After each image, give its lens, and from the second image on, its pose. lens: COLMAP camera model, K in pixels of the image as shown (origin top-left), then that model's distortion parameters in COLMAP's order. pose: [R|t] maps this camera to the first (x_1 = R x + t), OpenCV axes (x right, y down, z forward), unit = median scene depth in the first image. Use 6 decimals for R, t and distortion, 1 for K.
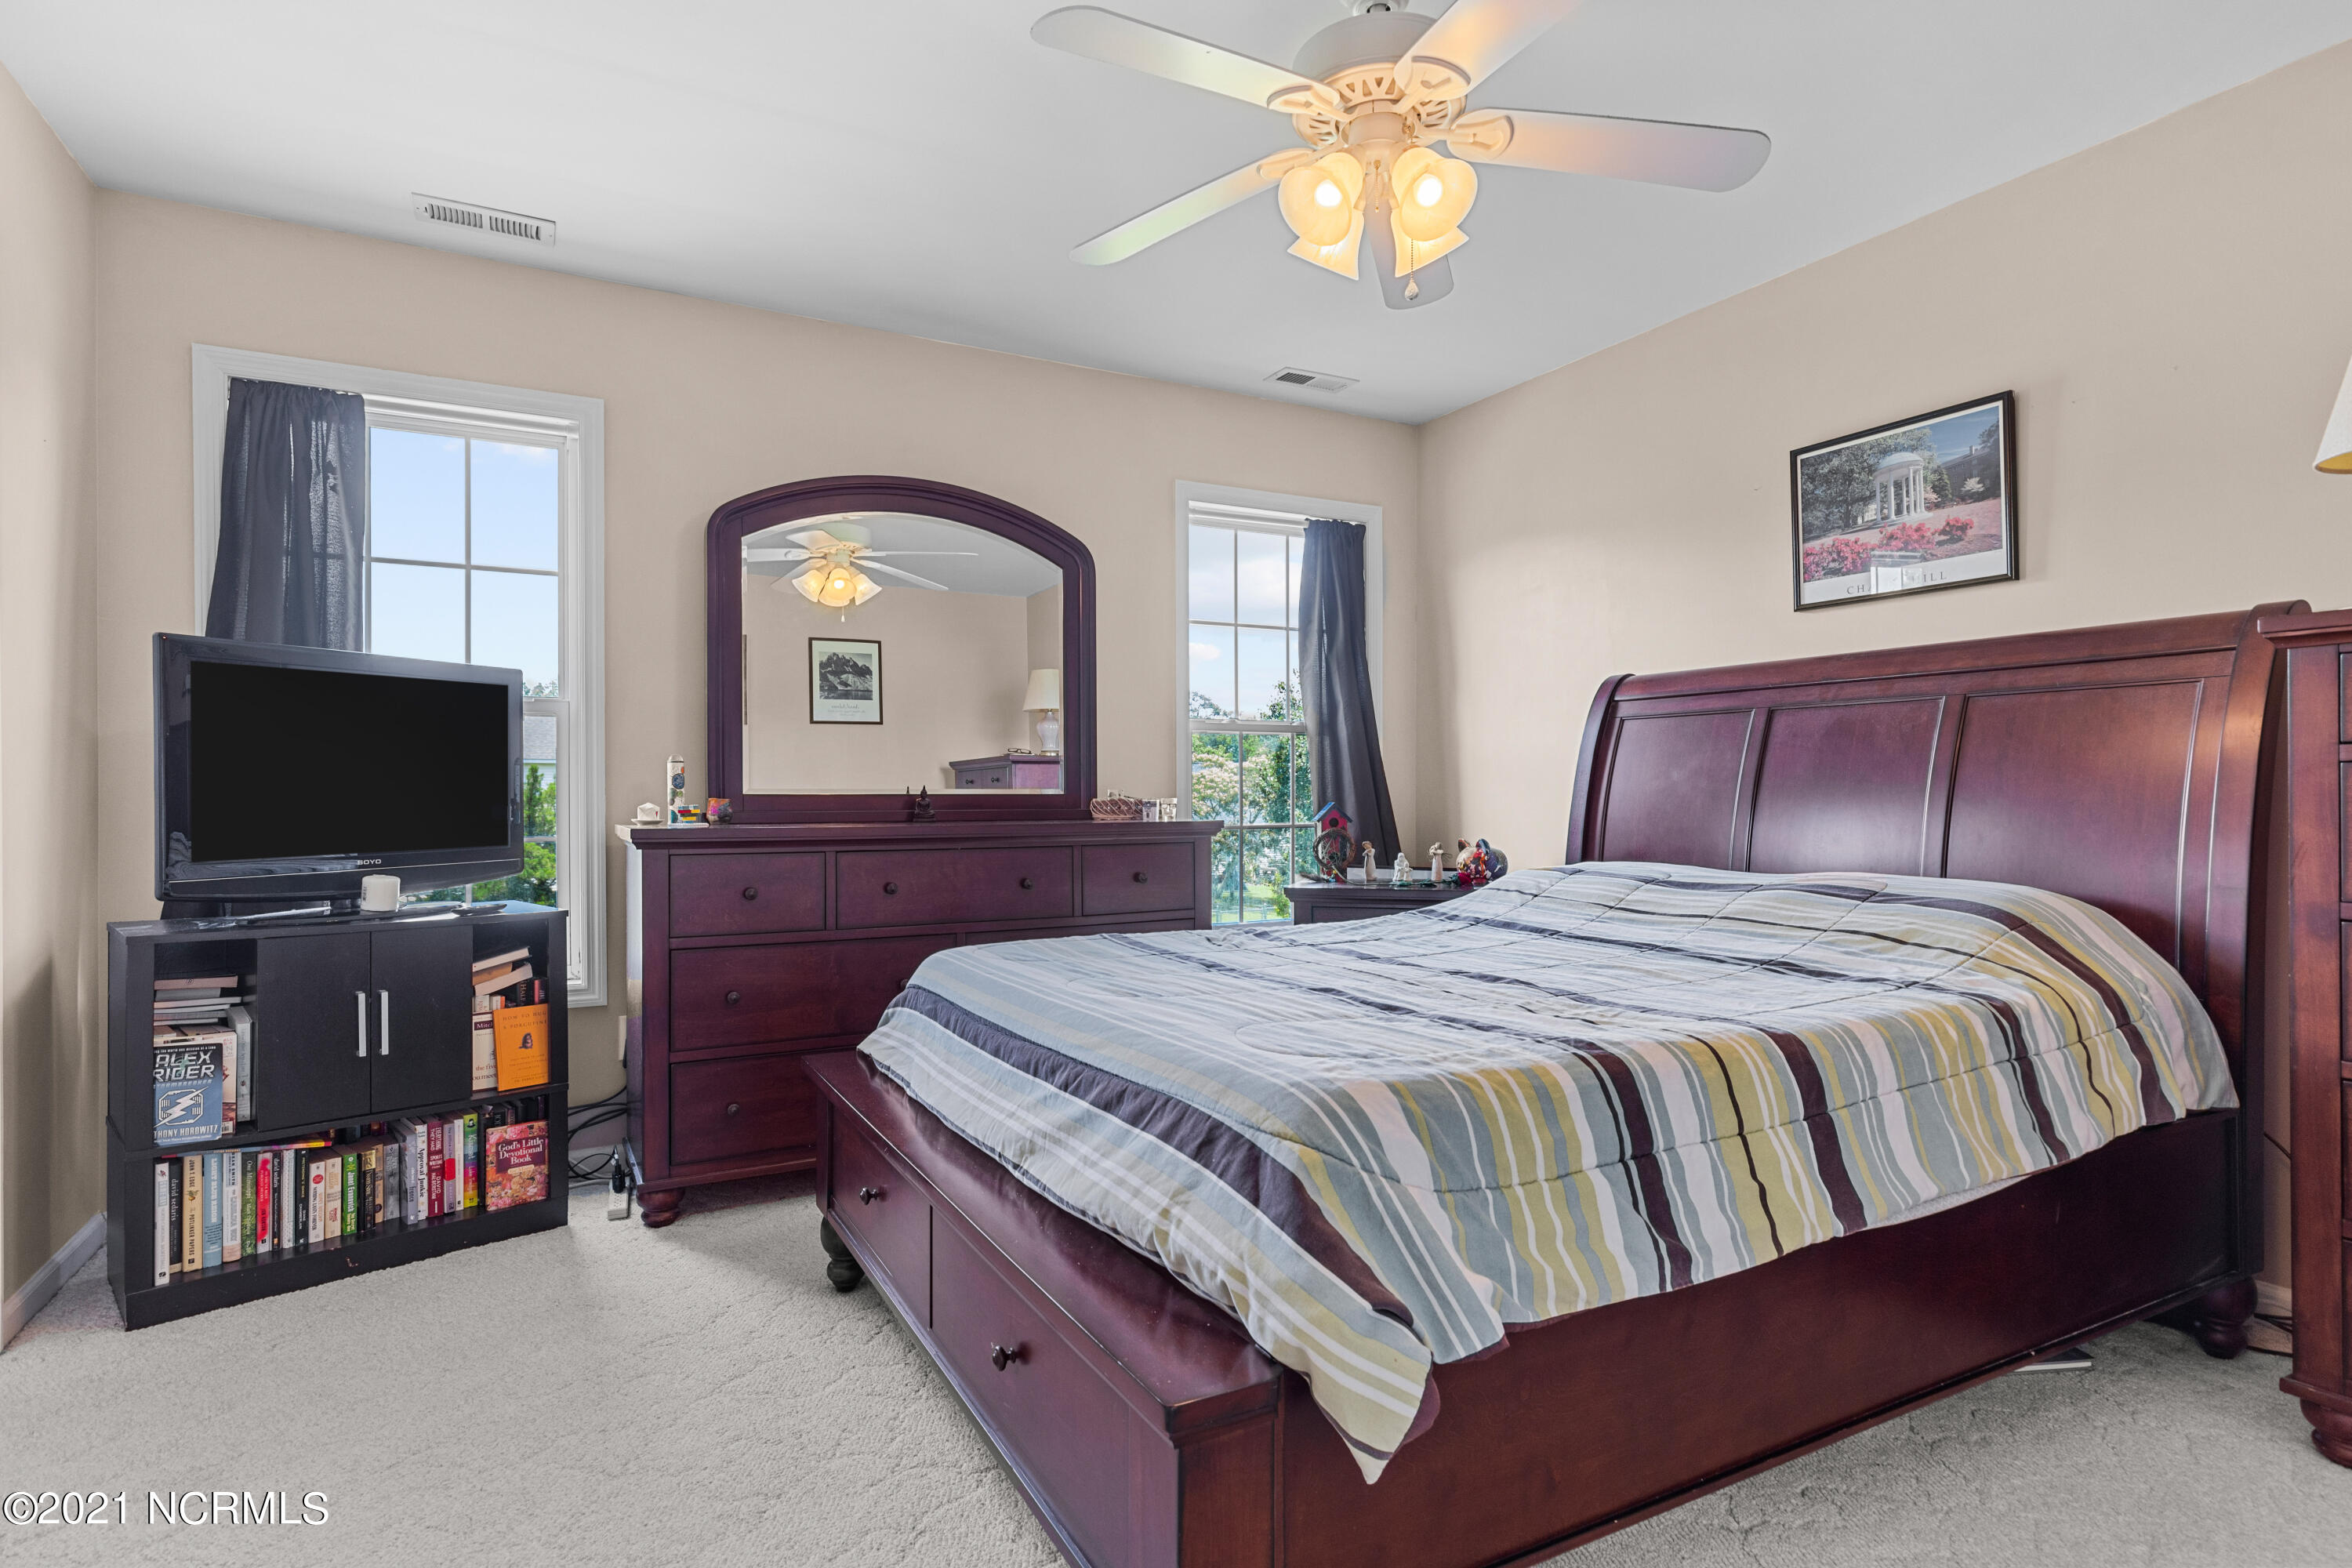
lens RADIAL K [[1235.7, 0, 1180.9], [0, 1235.7, 786.1], [0, 0, 1]] dist [0.002423, 0.000318]
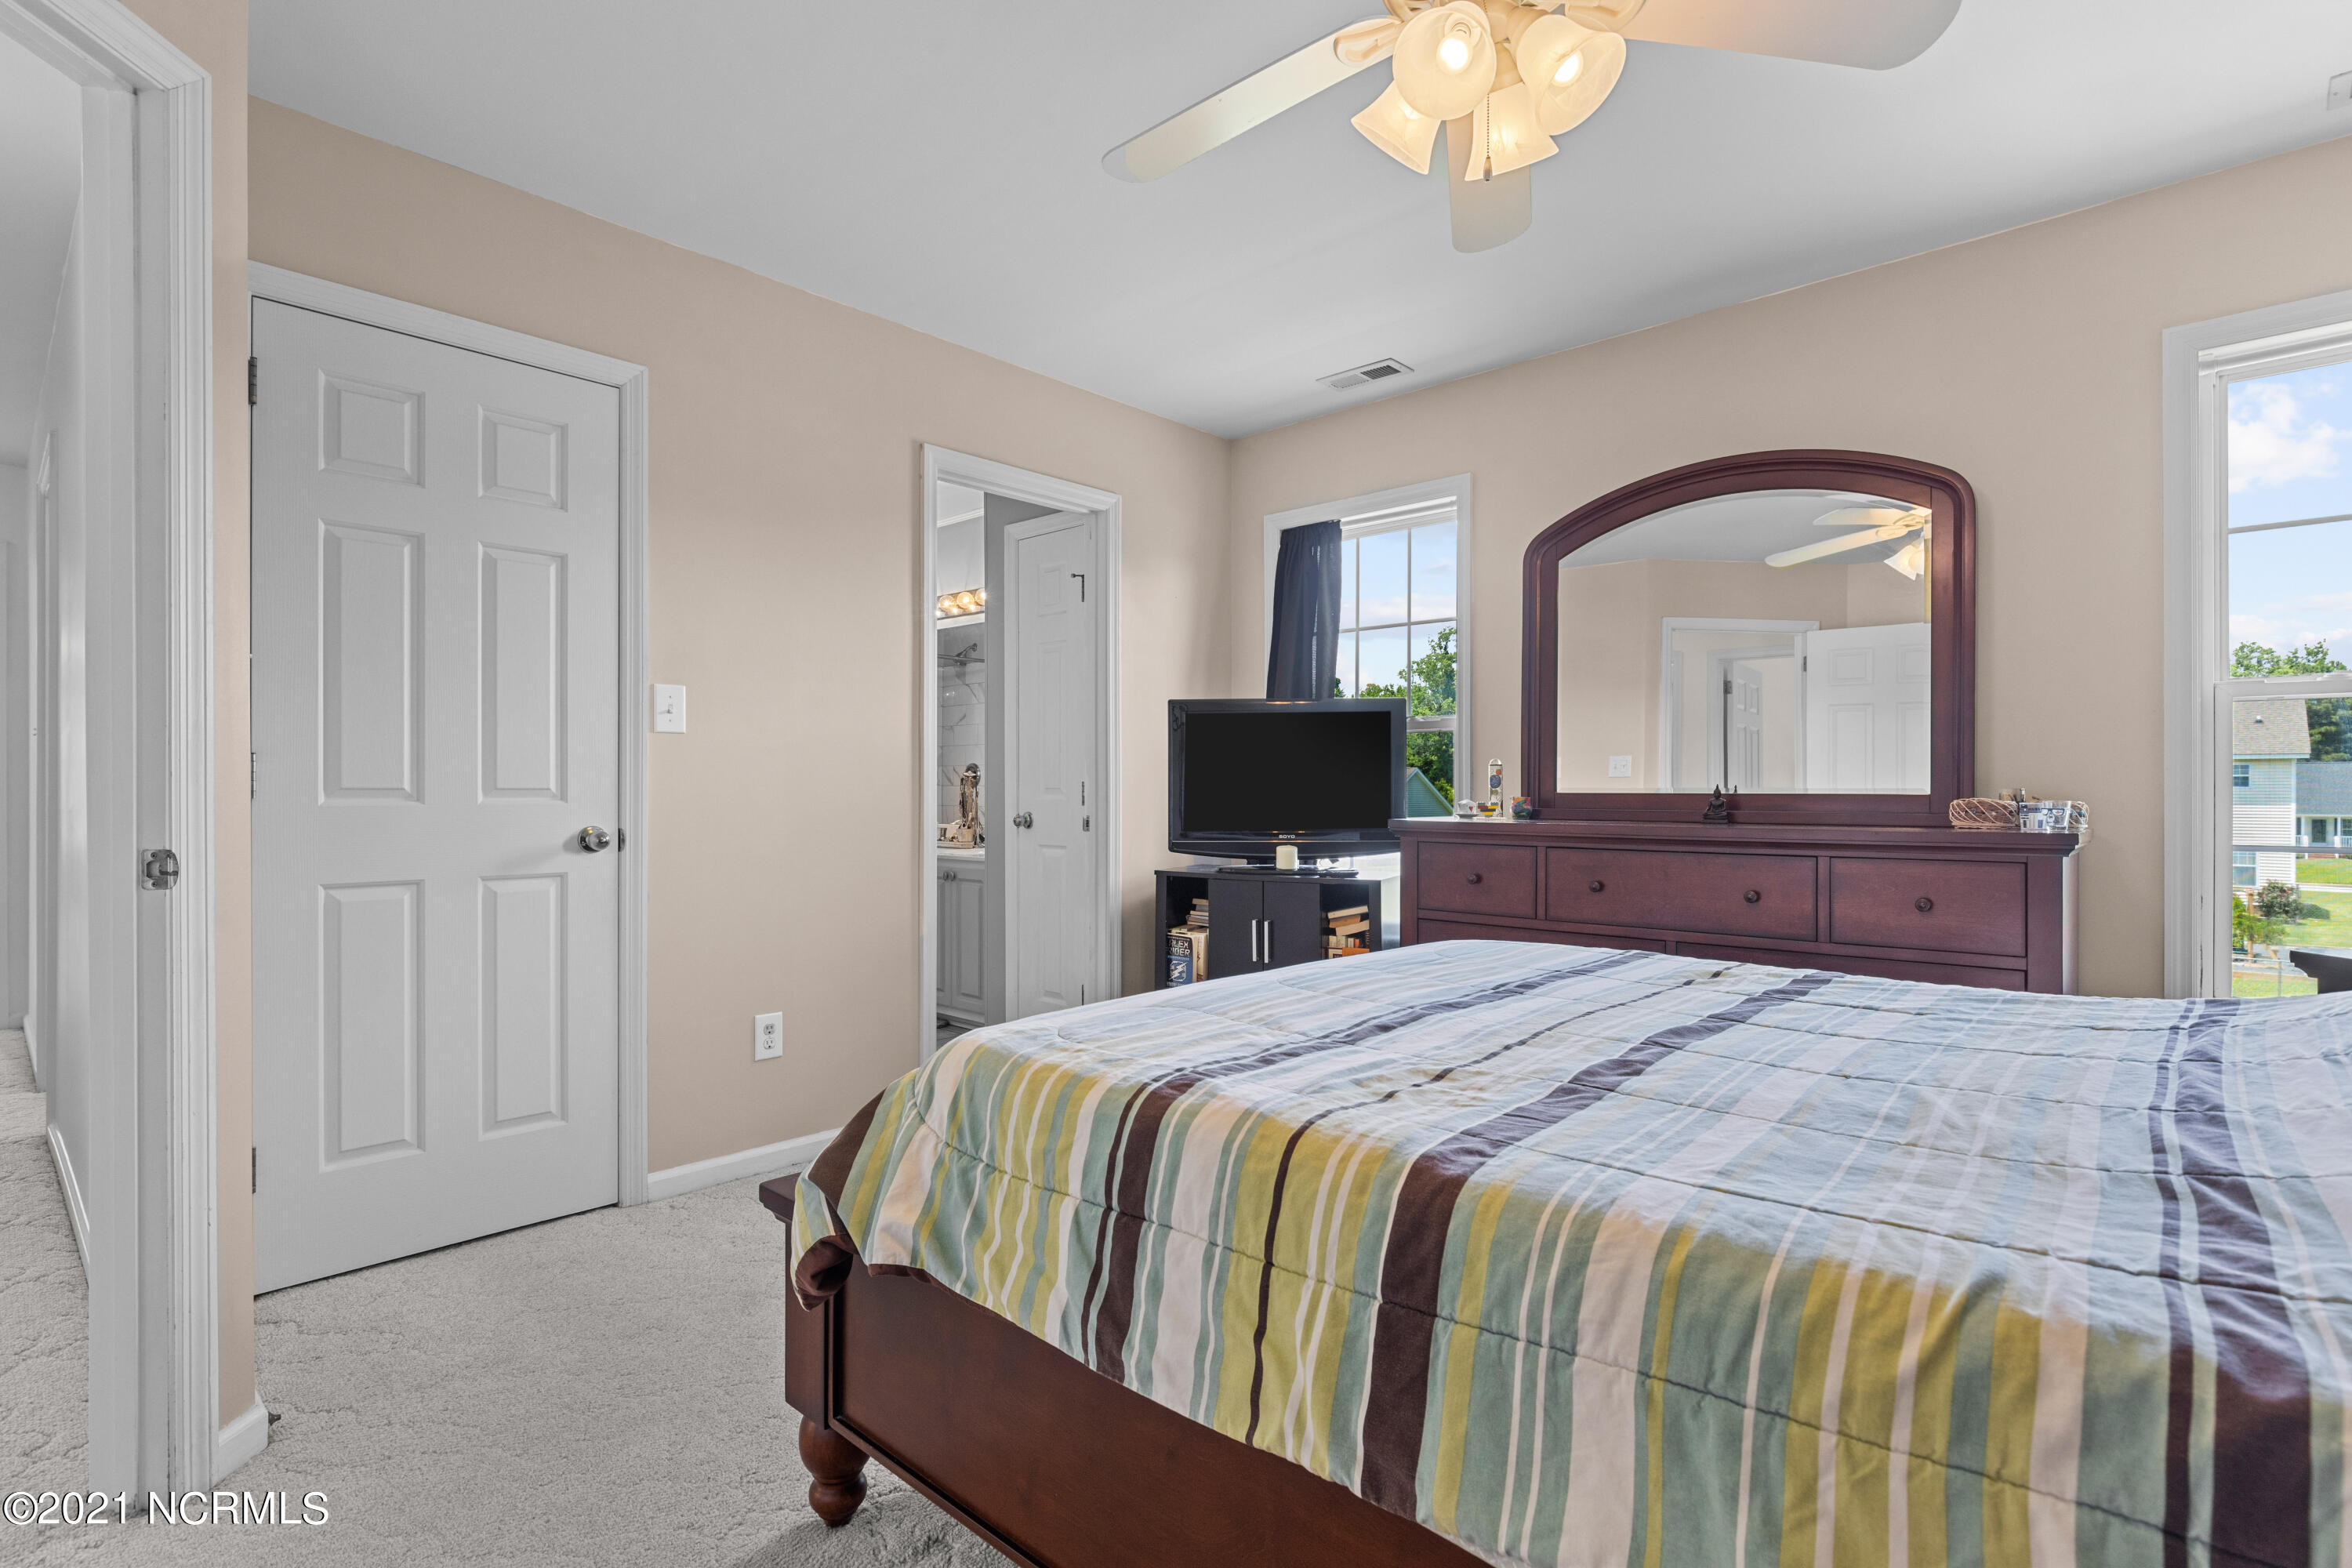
lens RADIAL K [[1140.0, 0, 1177.5], [0, 1140.0, 793.4], [0, 0, 1]] dist [-0.003573, -0.000356]
pose [[0.316200, 0.002236, -0.948690, 0.588263], [0.002845, 0.999990, 0.003305, 0.003130], [0.948688, -0.003744, 0.316191, 0.408653]]
